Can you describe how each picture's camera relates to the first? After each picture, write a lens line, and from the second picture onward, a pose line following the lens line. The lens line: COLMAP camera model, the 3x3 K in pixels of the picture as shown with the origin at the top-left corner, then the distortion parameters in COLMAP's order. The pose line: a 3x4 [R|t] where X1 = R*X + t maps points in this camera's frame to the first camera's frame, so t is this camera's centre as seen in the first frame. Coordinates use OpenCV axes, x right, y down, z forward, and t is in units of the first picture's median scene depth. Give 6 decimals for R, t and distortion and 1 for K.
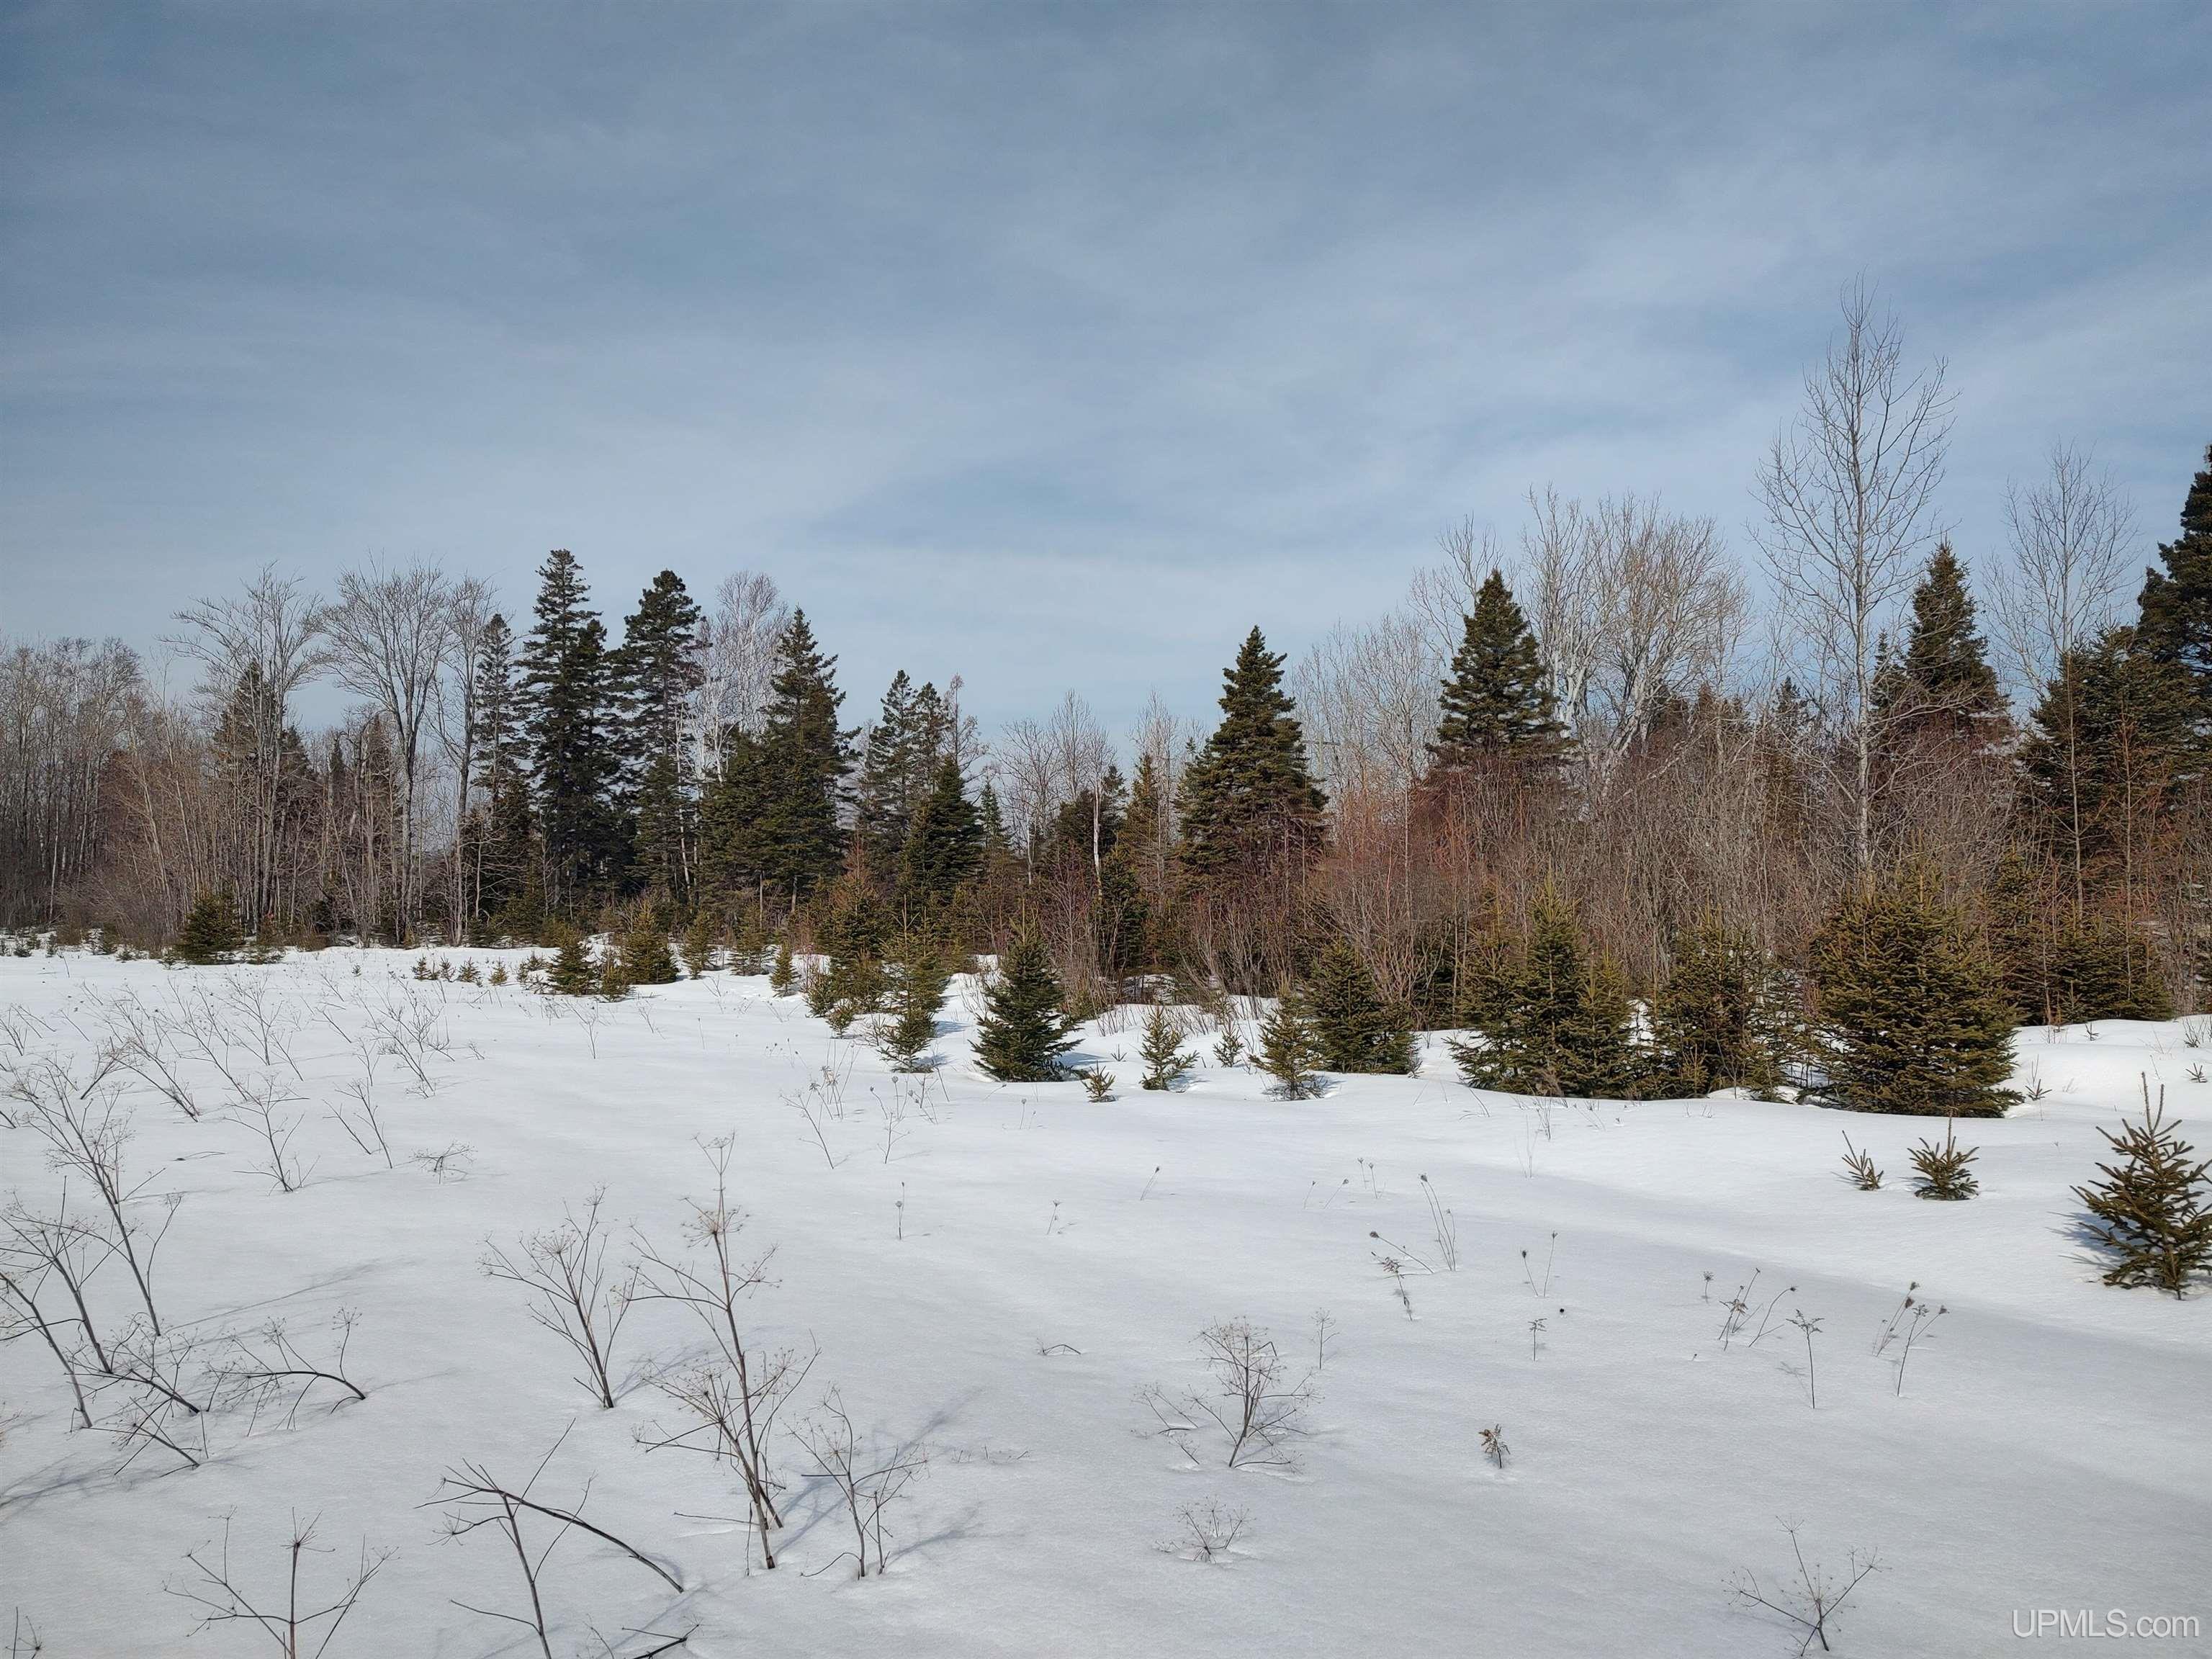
lens RADIAL K [[1567.7, 0, 1139.9], [0, 1567.7, 854.4], [0, 0, 1]] dist [0.033248, -0.039608]
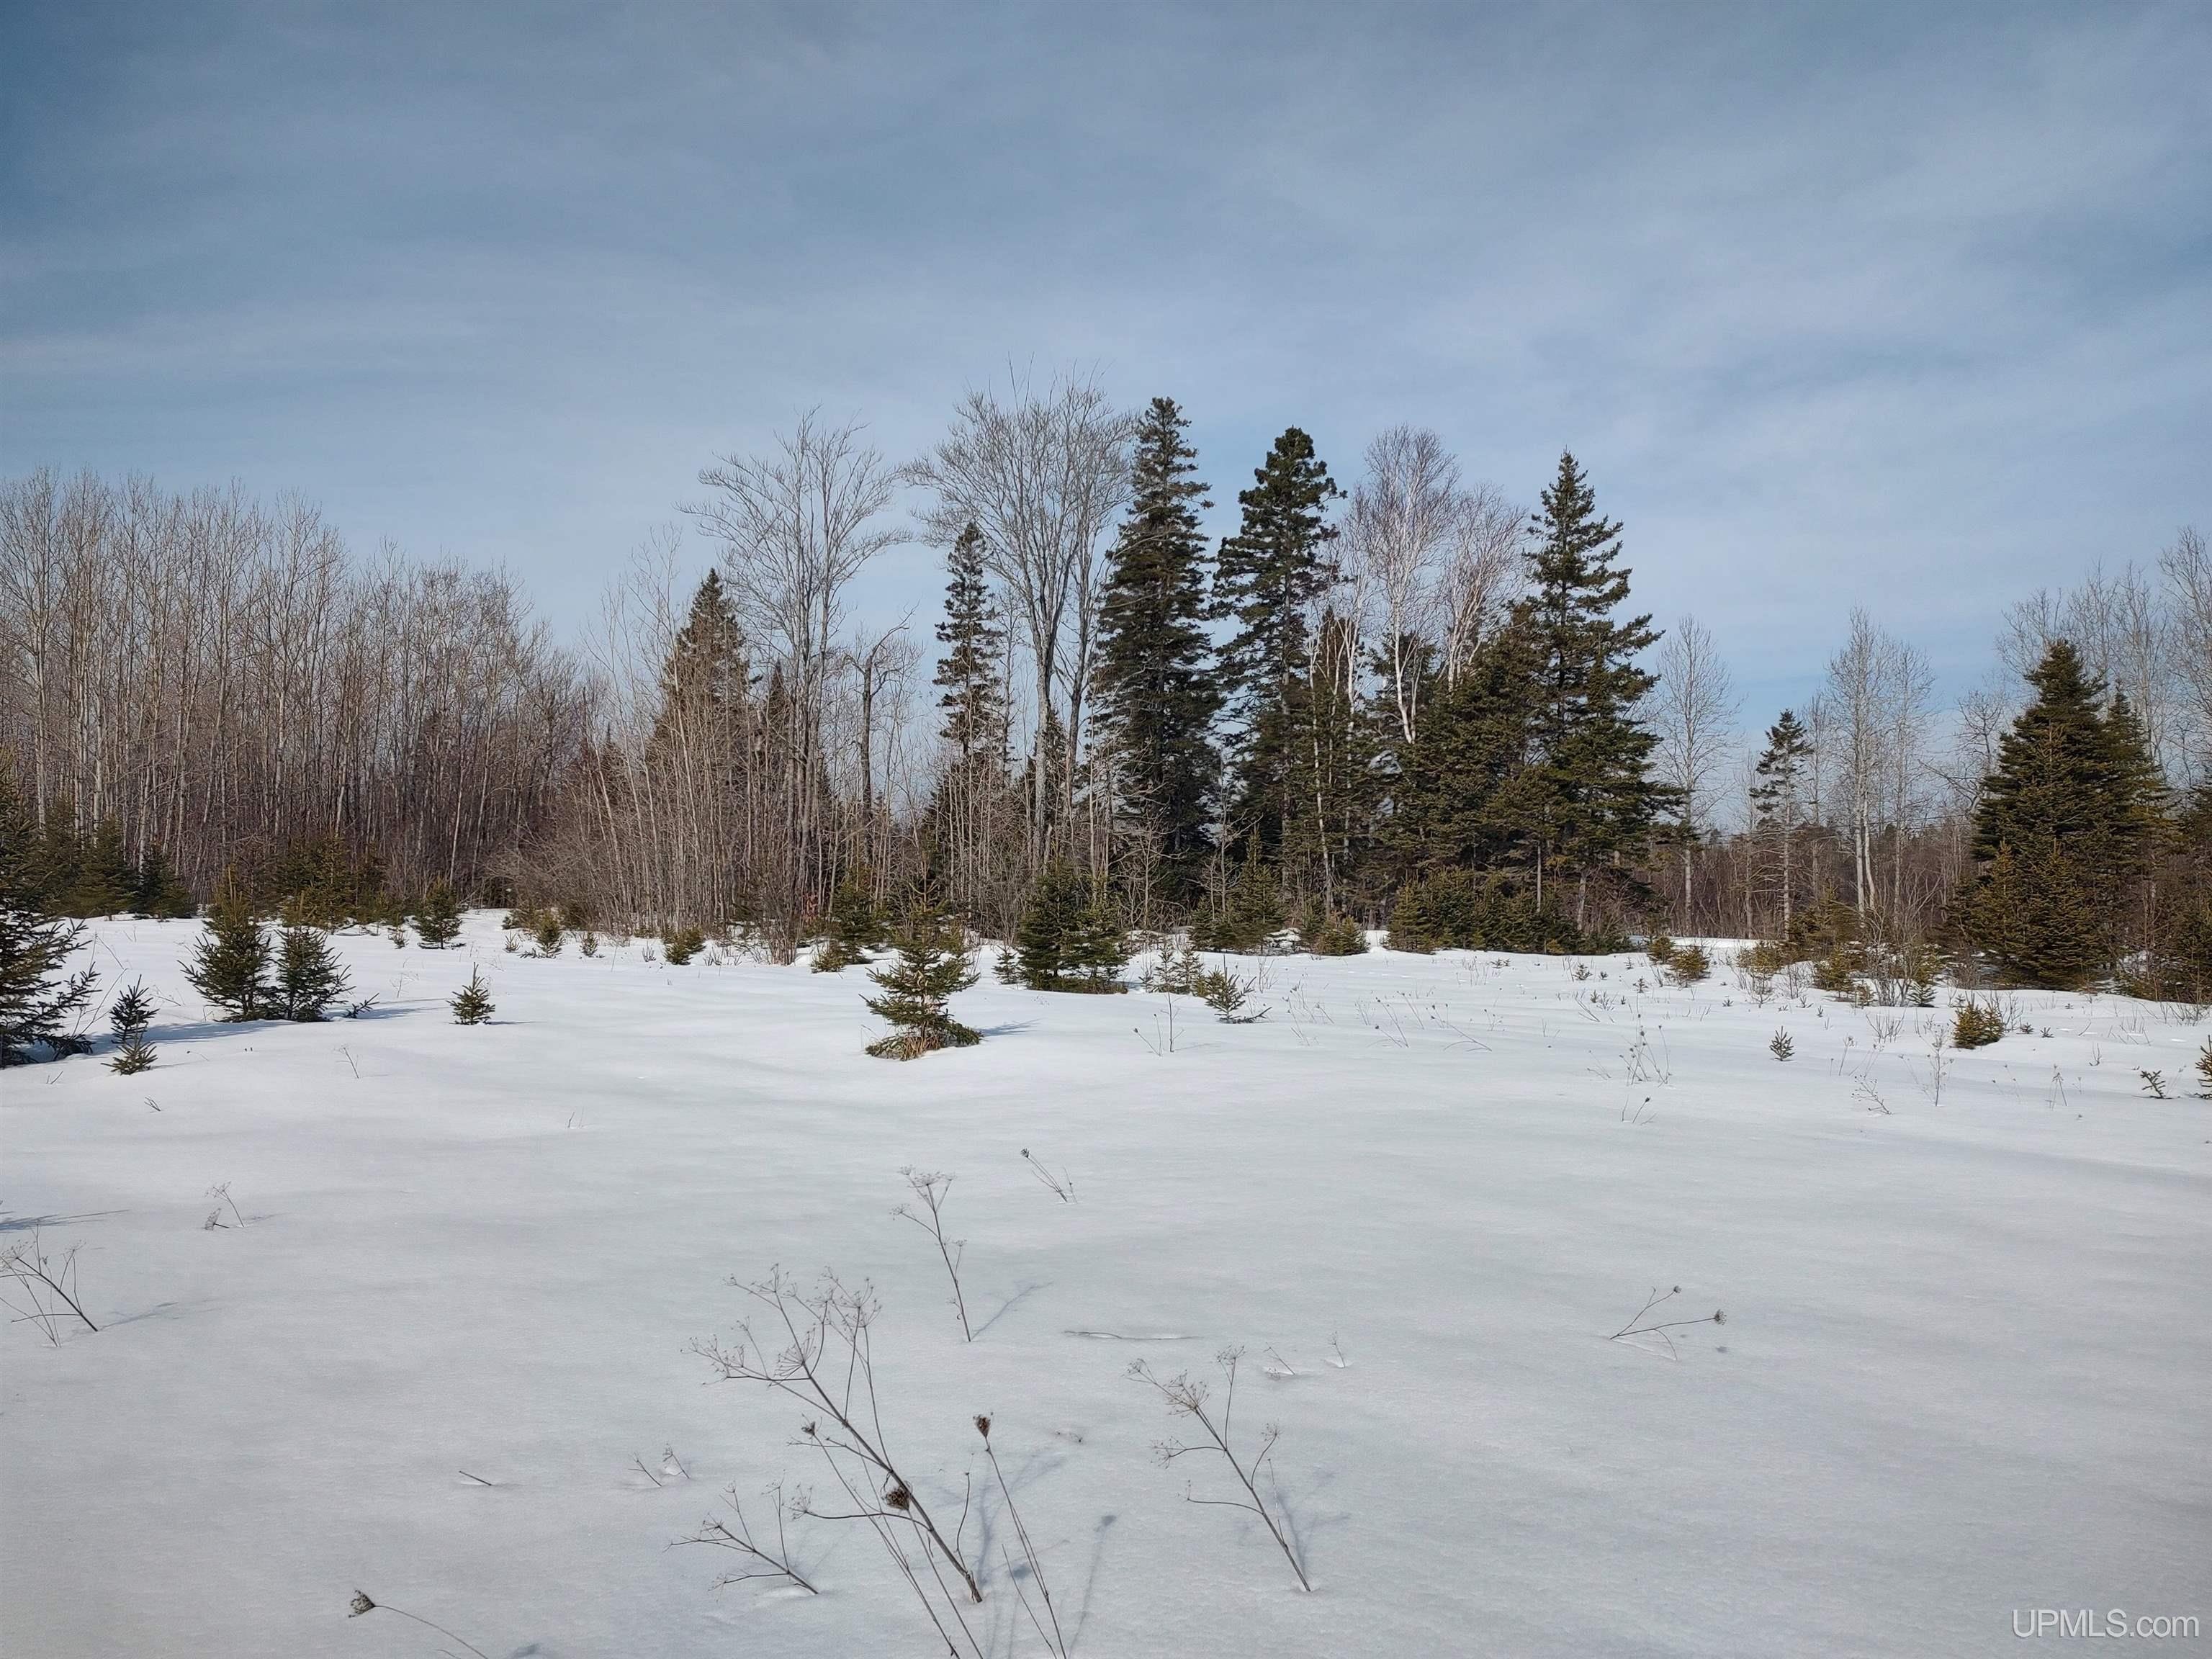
lens RADIAL K [[1567.7, 0, 1095.2], [0, 1567.7, 866.1], [0, 0, 1]] dist [0.033248, -0.039608]
pose [[0.991038, 0.012838, -0.132958, -0.396359], [-0.011195, 0.999851, 0.013102, 0.015924], [0.133107, -0.011497, 0.991035, 0.372428]]
